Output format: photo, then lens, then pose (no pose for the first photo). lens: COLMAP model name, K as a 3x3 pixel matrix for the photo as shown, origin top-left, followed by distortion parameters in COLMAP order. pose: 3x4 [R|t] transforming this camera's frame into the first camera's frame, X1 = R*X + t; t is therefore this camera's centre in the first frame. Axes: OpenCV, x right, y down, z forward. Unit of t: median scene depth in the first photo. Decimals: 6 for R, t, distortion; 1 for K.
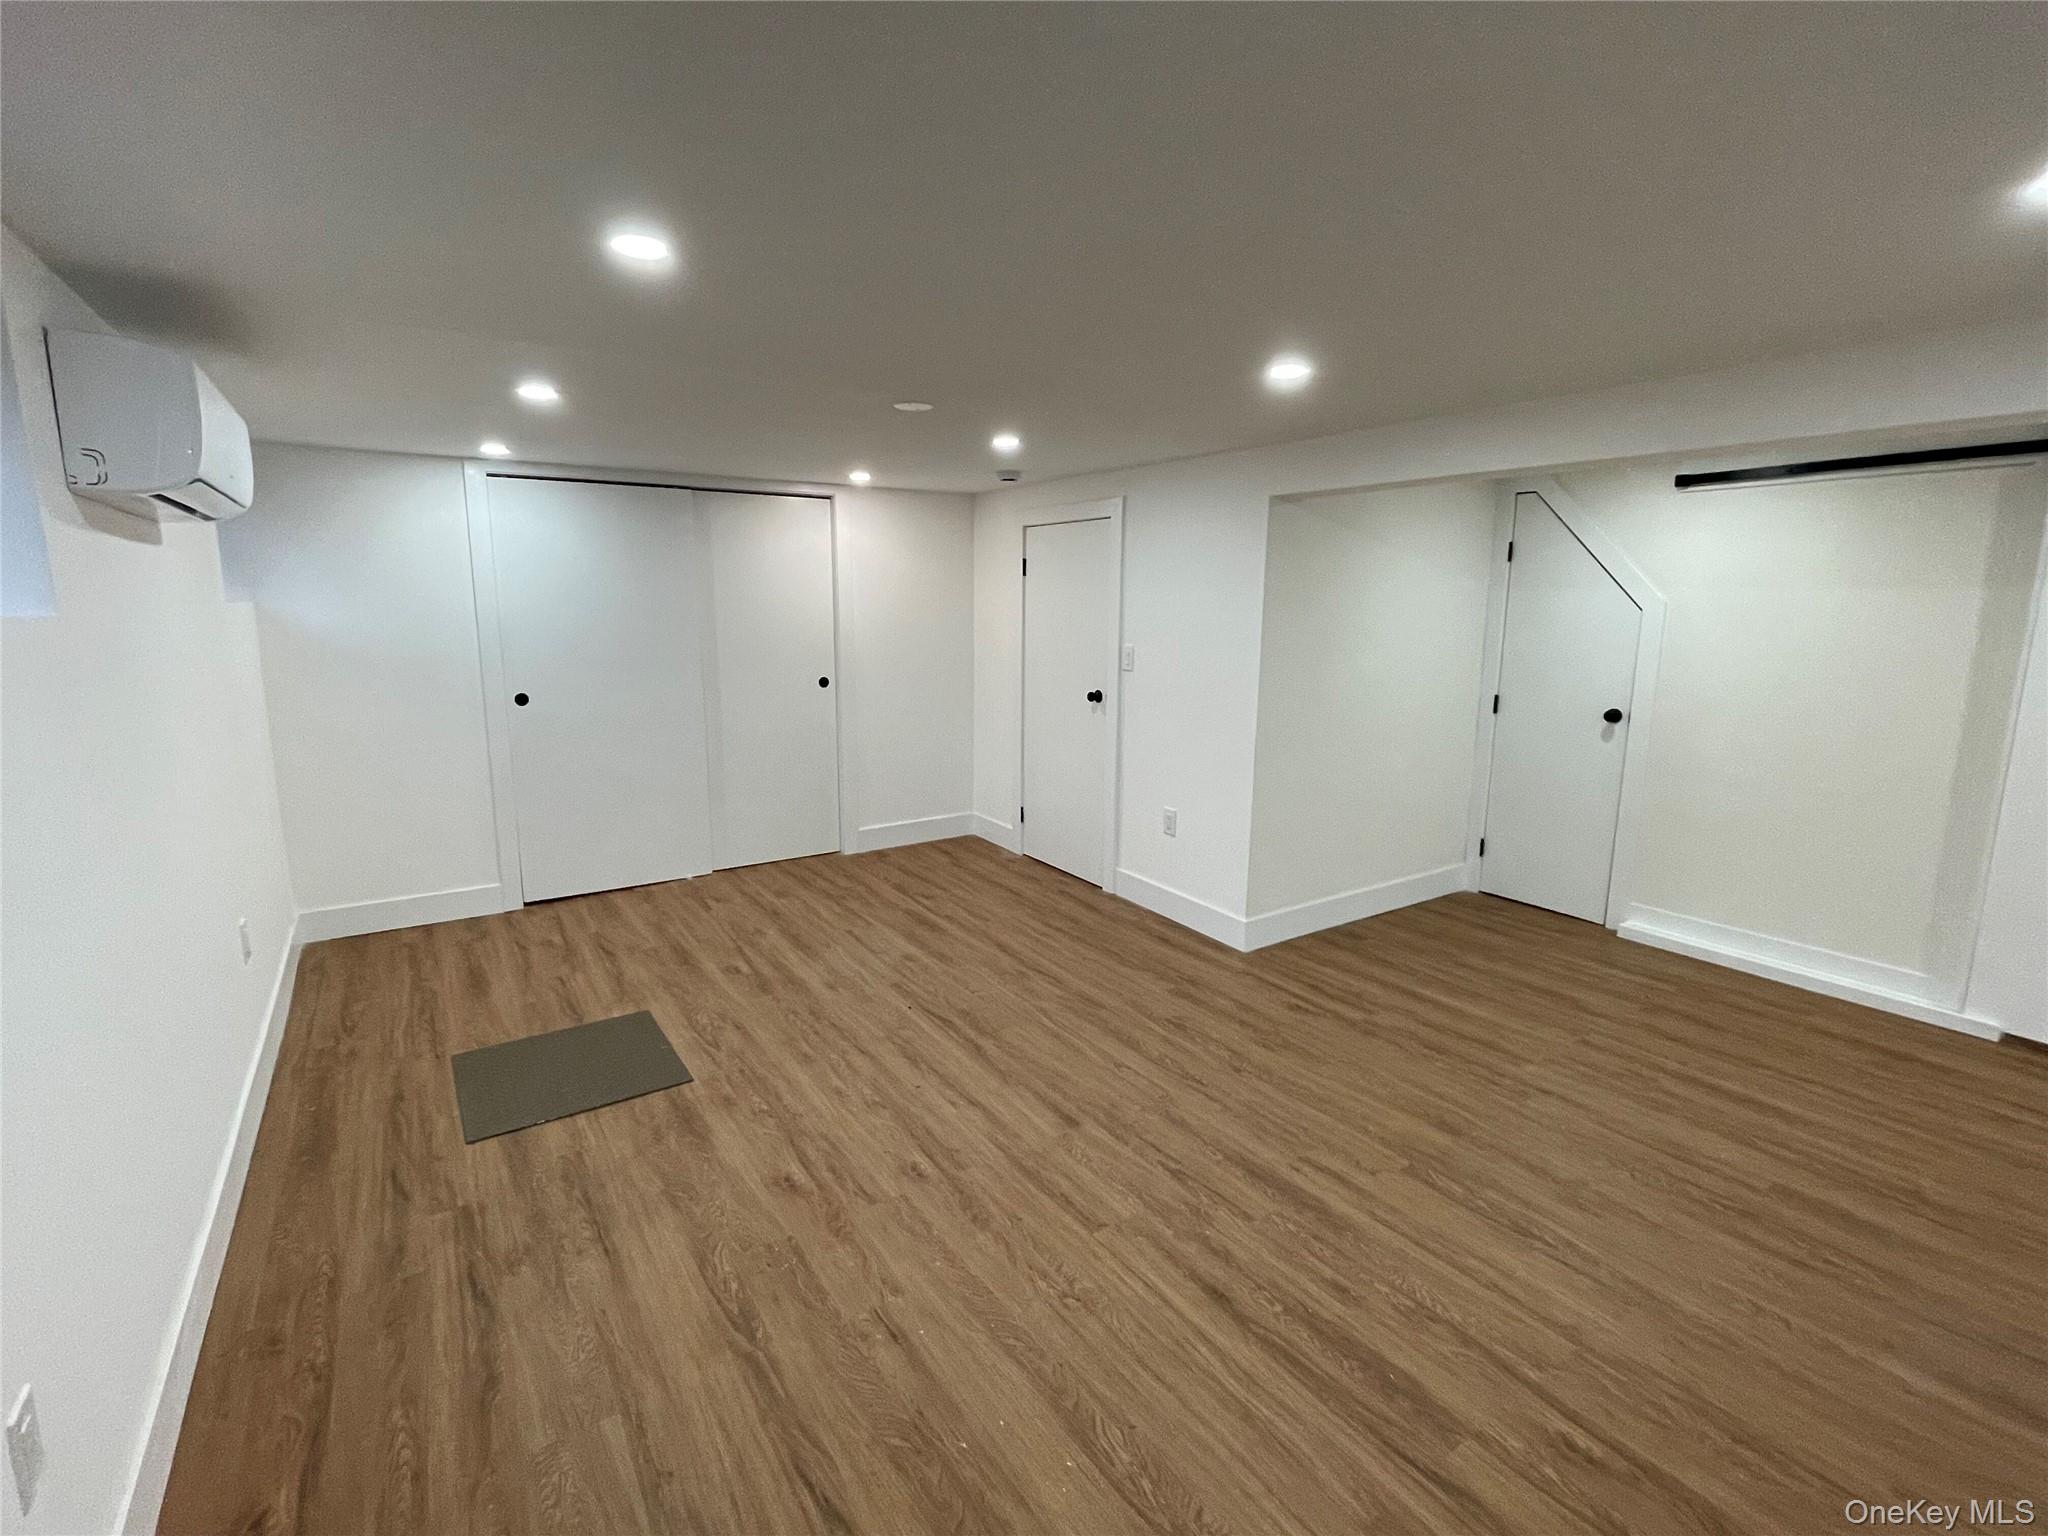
lens RADIAL K [[930.9, 0, 1030.5], [0, 930.9, 763.8], [0, 0, 1]] dist [-0.005241, -0.000129]
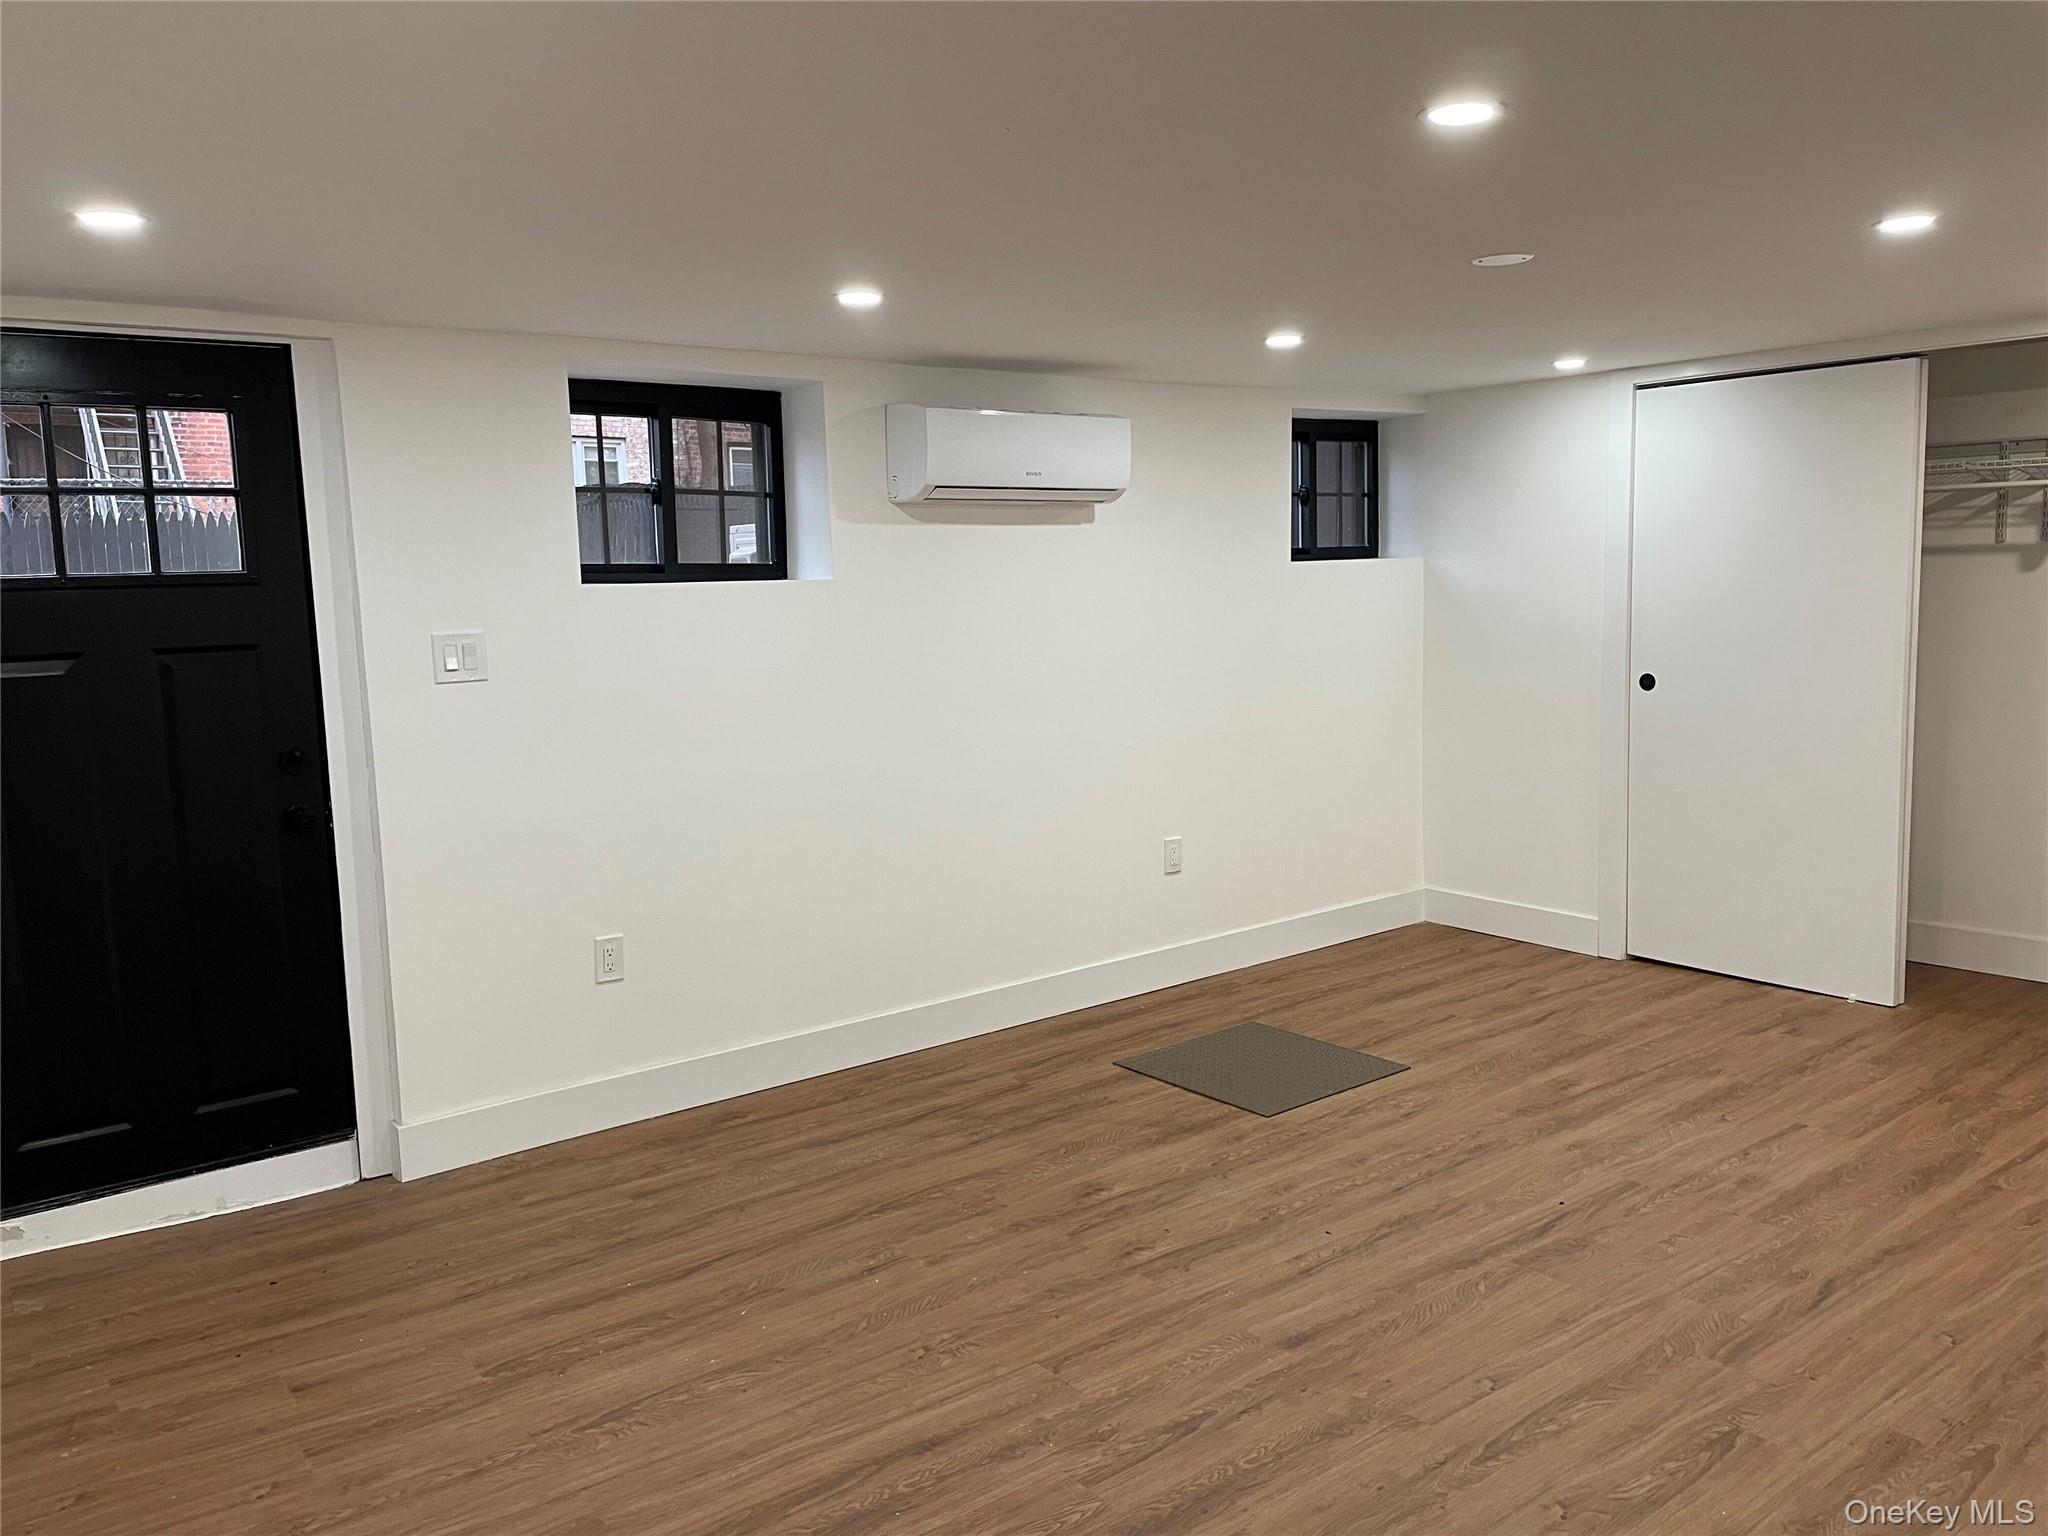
lens RADIAL K [[1545.3, 0, 1034.1], [0, 1545.3, 765.2], [0, 0, 1]] dist [0.077916, -0.097516]
pose [[0.082389, 0.124341, -0.988813, 0.864913], [-0.154081, 0.981846, 0.110627, -0.087049], [0.984617, 0.143242, 0.100052, 0.530844]]
